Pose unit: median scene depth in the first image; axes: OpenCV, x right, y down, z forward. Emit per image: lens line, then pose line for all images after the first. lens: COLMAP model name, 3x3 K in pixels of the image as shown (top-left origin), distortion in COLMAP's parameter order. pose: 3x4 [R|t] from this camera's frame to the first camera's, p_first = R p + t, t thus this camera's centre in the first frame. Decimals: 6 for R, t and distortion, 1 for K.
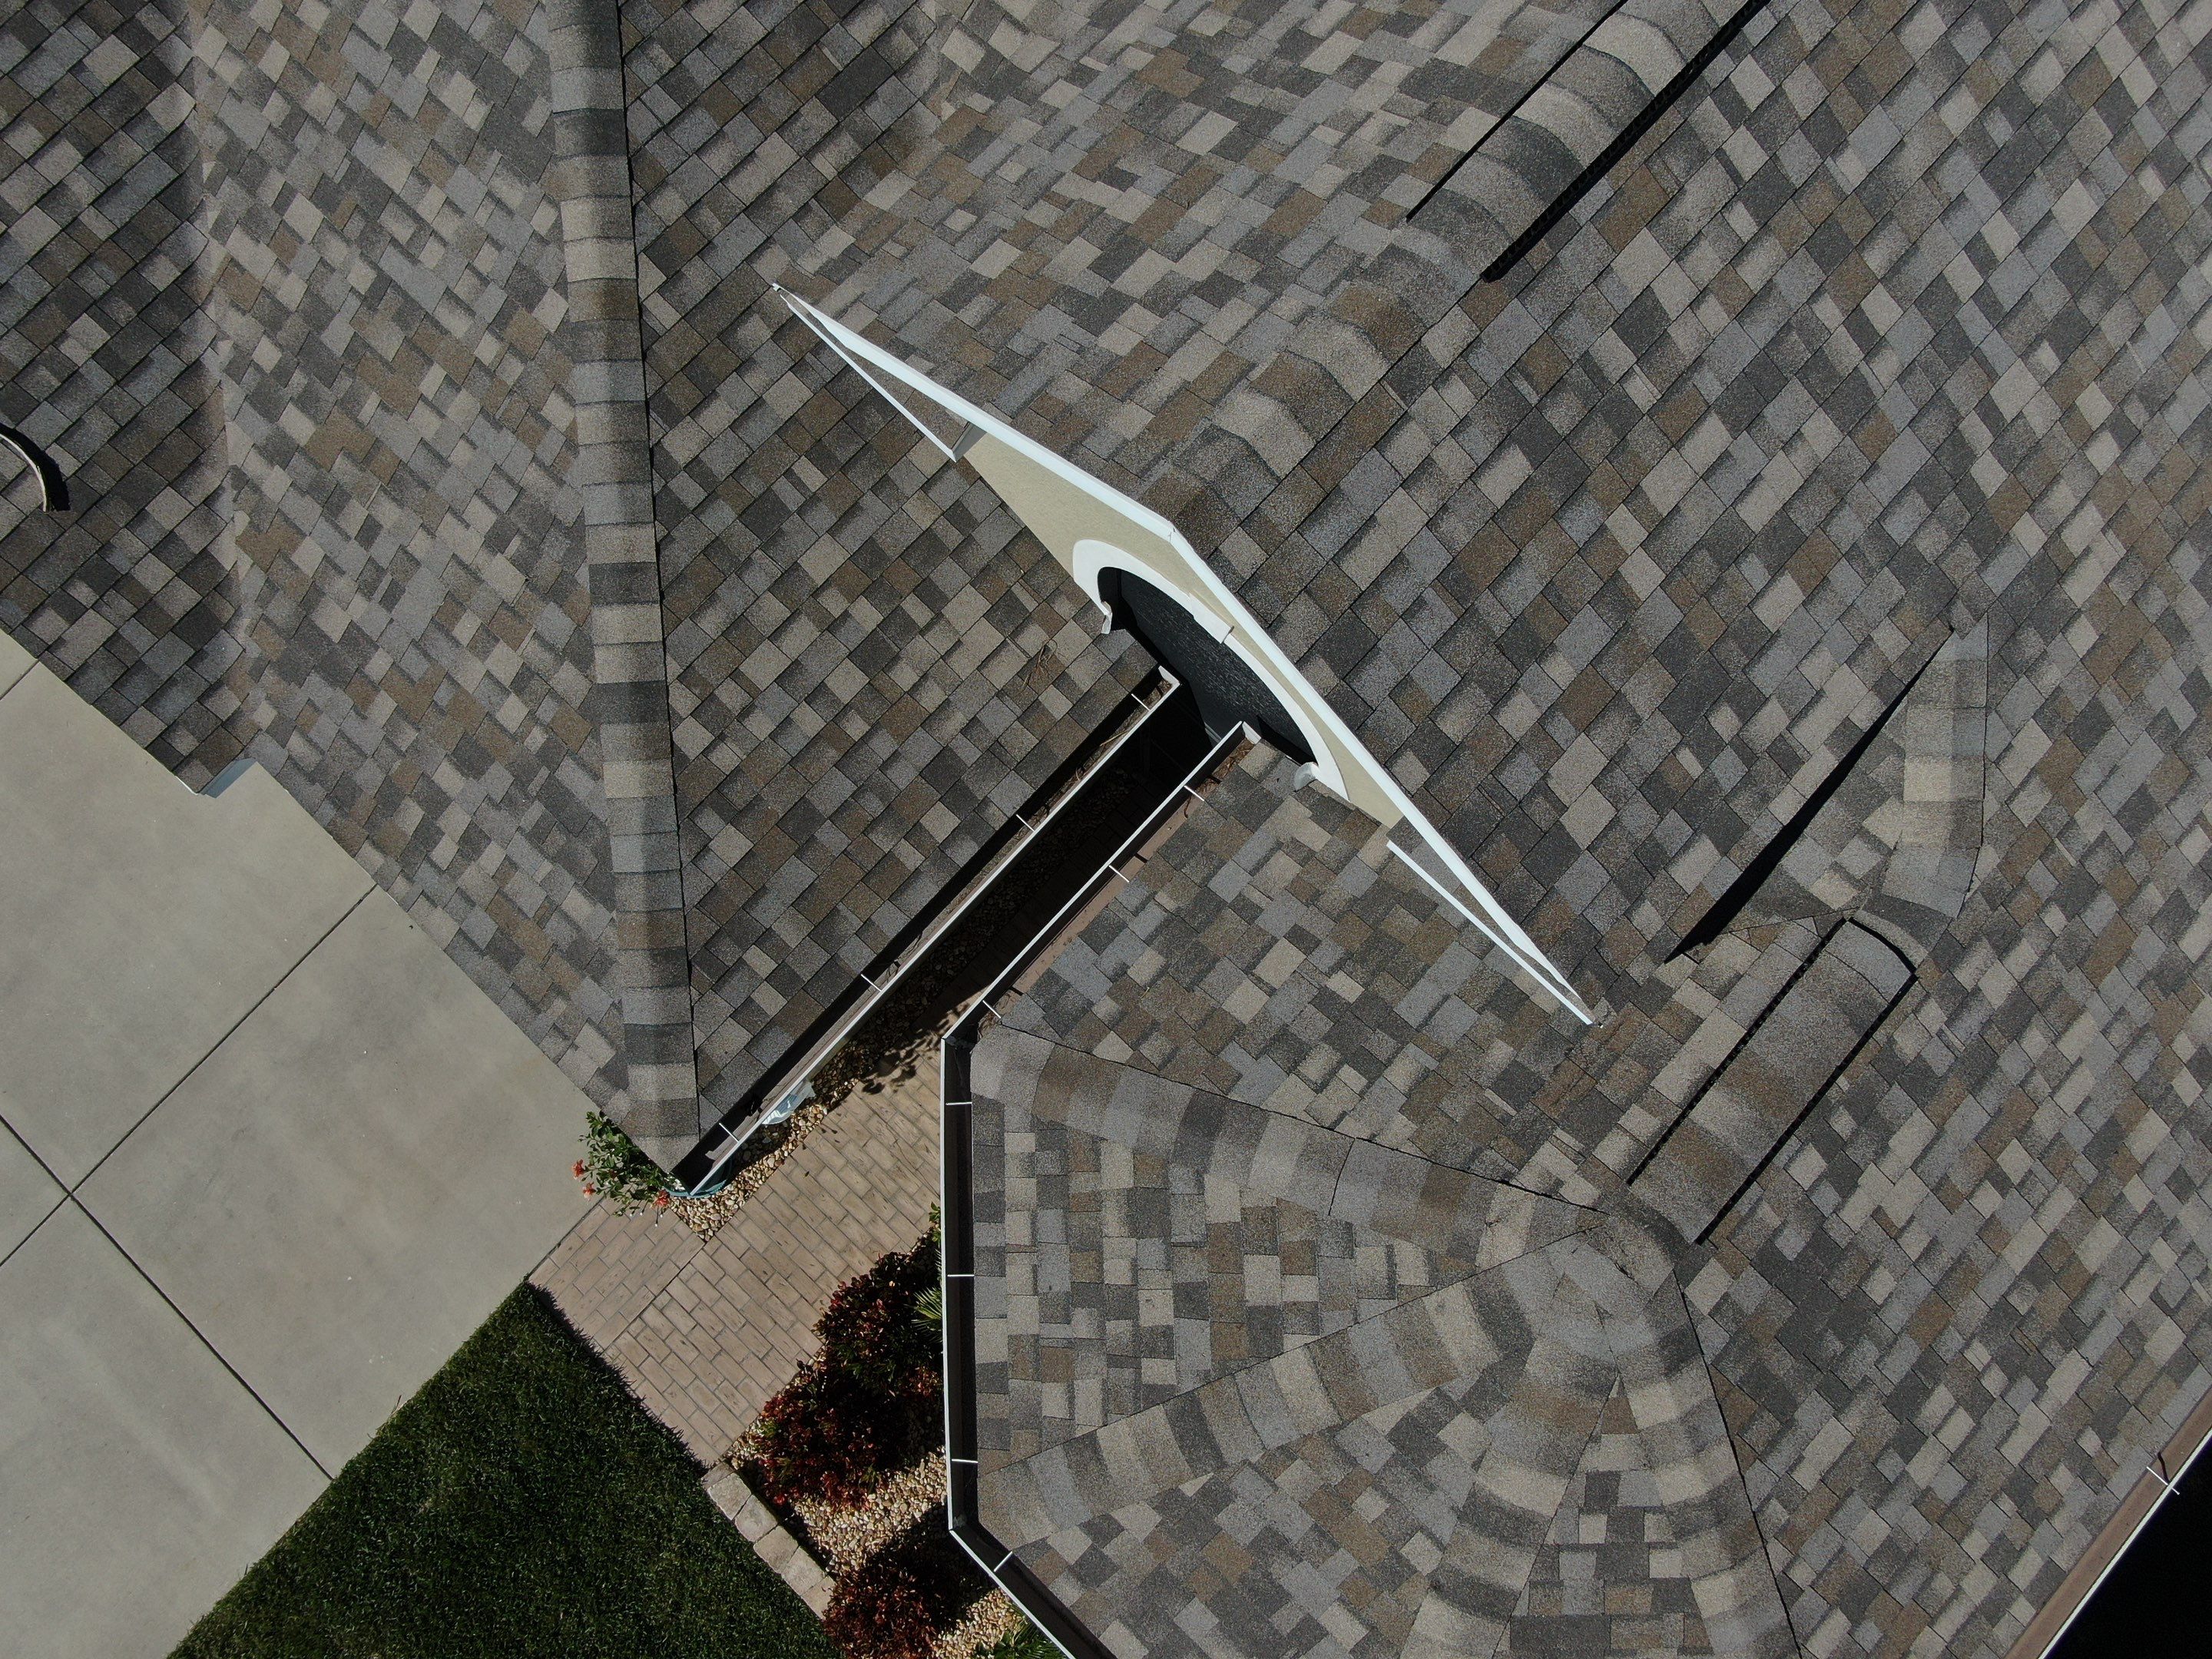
lens RADIAL K [[1648.7, 0, 1113.2], [0, 1648.7, 833.0], [0, 0, 1]] dist [-0.024458, 0.010556]
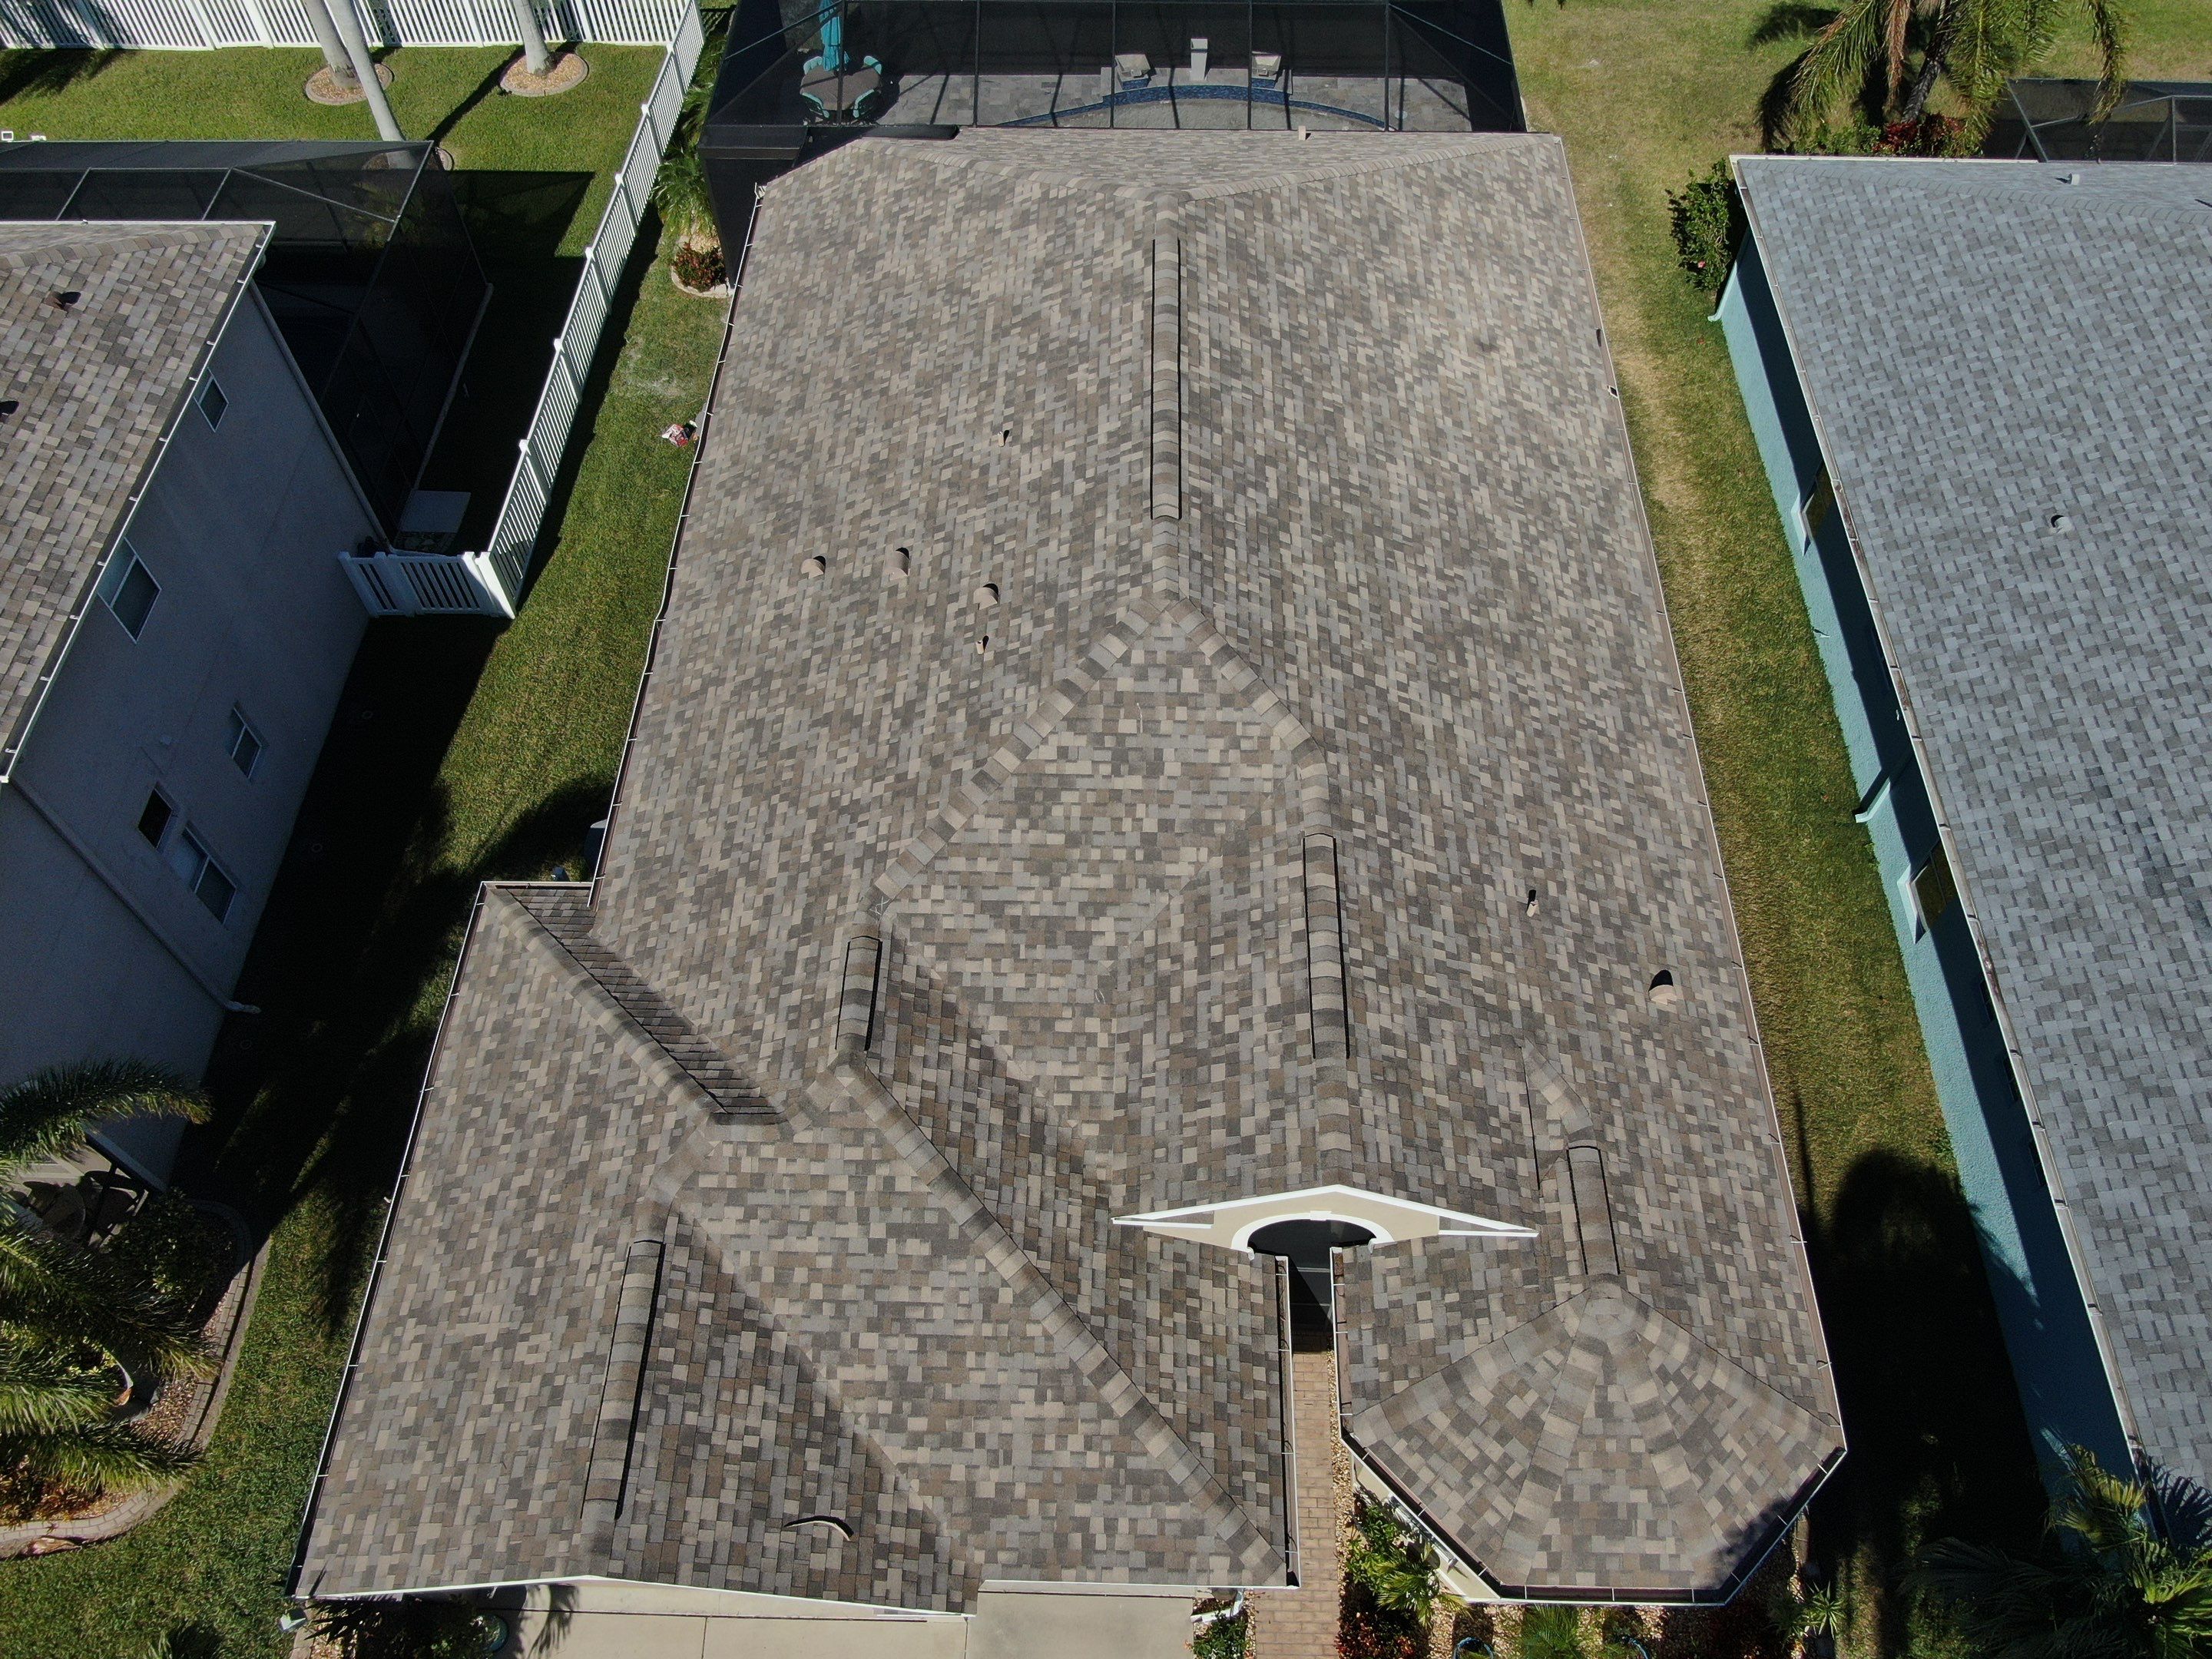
lens RADIAL K [[1648.7, 0, 1106.9], [0, 1648.7, 826.8], [0, 0, 1]] dist [-0.024458, 0.010556]
pose [[0.748581, -0.539565, 0.385353, -0.833121], [0.646228, 0.723784, -0.241922, -0.158956], [-0.148380, 0.430124, 0.890492, -1.451068]]
